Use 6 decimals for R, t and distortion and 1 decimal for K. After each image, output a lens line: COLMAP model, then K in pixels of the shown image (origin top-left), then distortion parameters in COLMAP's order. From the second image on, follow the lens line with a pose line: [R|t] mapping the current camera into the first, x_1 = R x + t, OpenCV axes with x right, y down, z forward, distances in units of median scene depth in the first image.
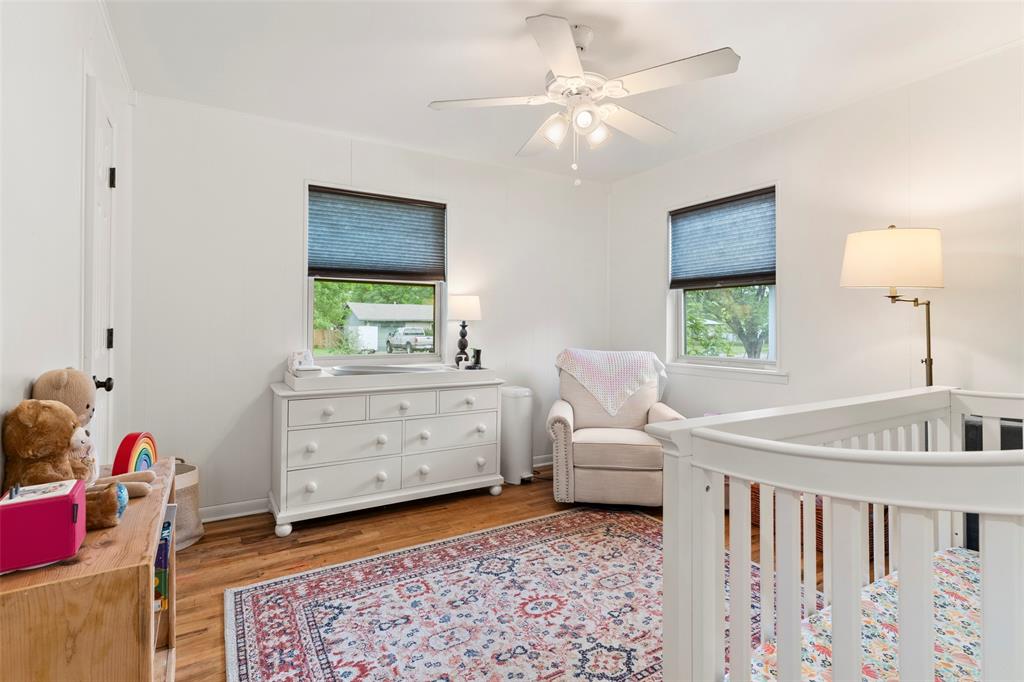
lens RADIAL K [[500.4, 0, 508.6], [0, 500.4, 322.8], [0, 0, 1]] dist [0.005374, 0.000219]
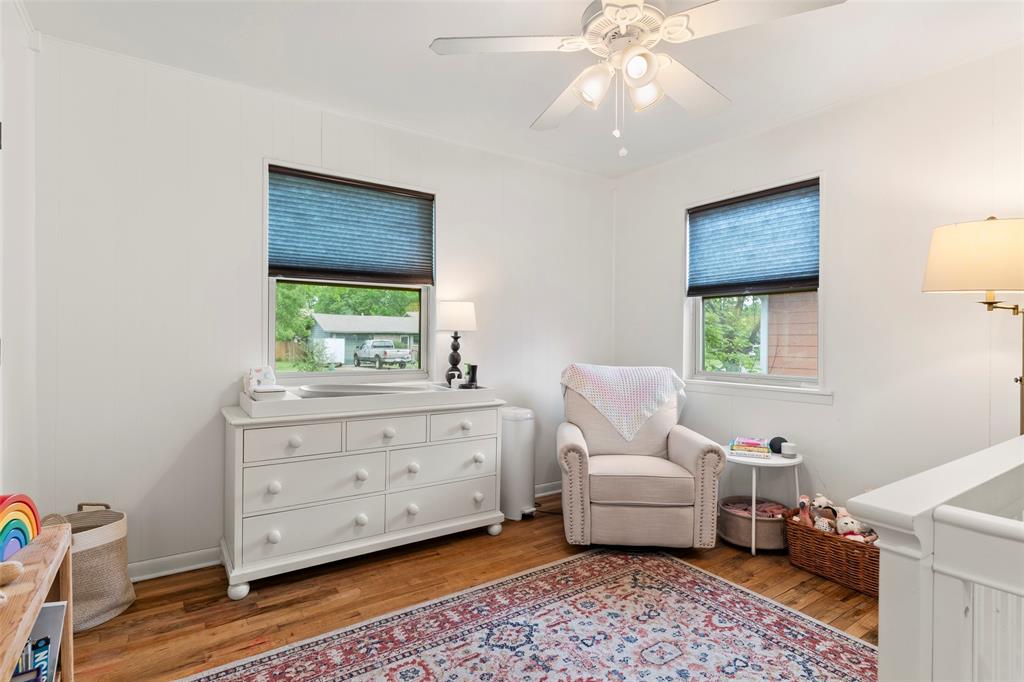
lens RADIAL K [[511.9, 0, 512.8], [0, 511.9, 343.8], [0, 0, 1]] dist [0.000227, 0.000081]
pose [[0.998091, 0.002069, 0.061731, -0.057768], [-0.003073, 0.999865, 0.016172, 0.003346], [-0.061689, -0.016331, 0.997962, 0.149611]]
